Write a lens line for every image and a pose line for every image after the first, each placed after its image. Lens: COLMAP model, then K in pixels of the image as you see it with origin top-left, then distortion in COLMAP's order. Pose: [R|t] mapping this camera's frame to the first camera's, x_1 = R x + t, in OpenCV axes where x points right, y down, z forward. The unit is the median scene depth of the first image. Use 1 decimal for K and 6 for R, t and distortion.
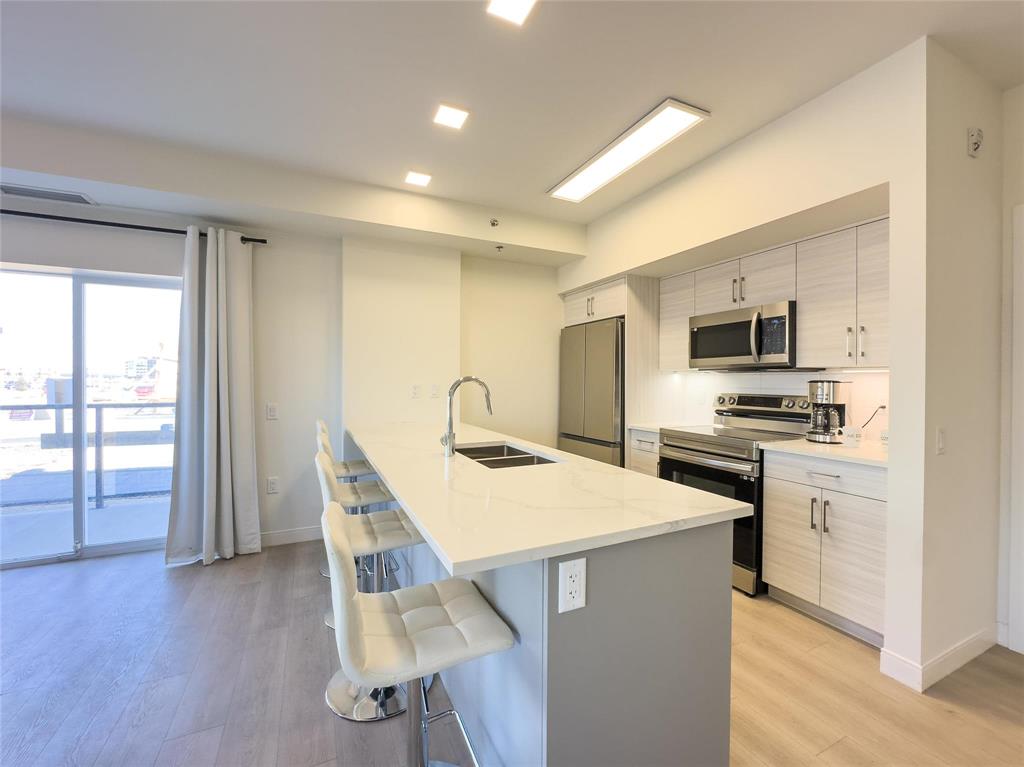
lens RADIAL K [[426.9, 0, 512.0], [0, 426.9, 383.5], [0, 0, 1]] dist [-0.007512, 0.000031]
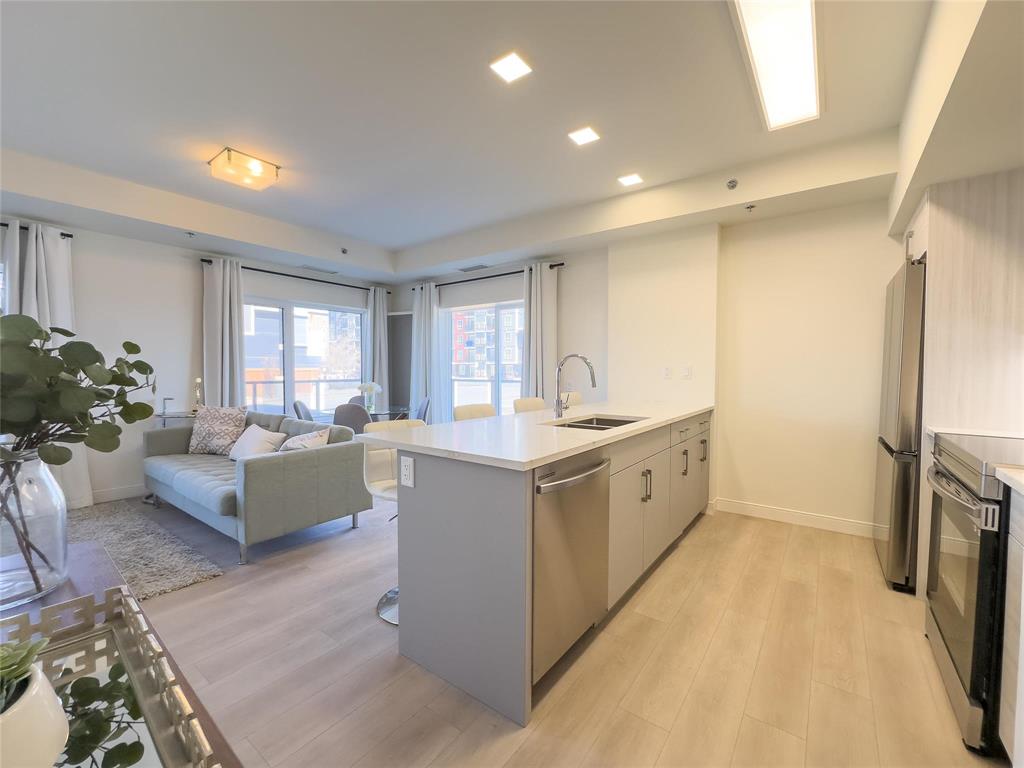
lens RADIAL K [[426.9, 0, 512.0], [0, 426.9, 384.0], [0, 0, 1]] dist [-0.007512, 0.000031]
pose [[0.470213, 0.029699, -0.882053, 0.617146], [-0.011156, 0.999554, 0.027708, 0.025681], [0.882482, -0.003189, 0.470335, 0.195132]]
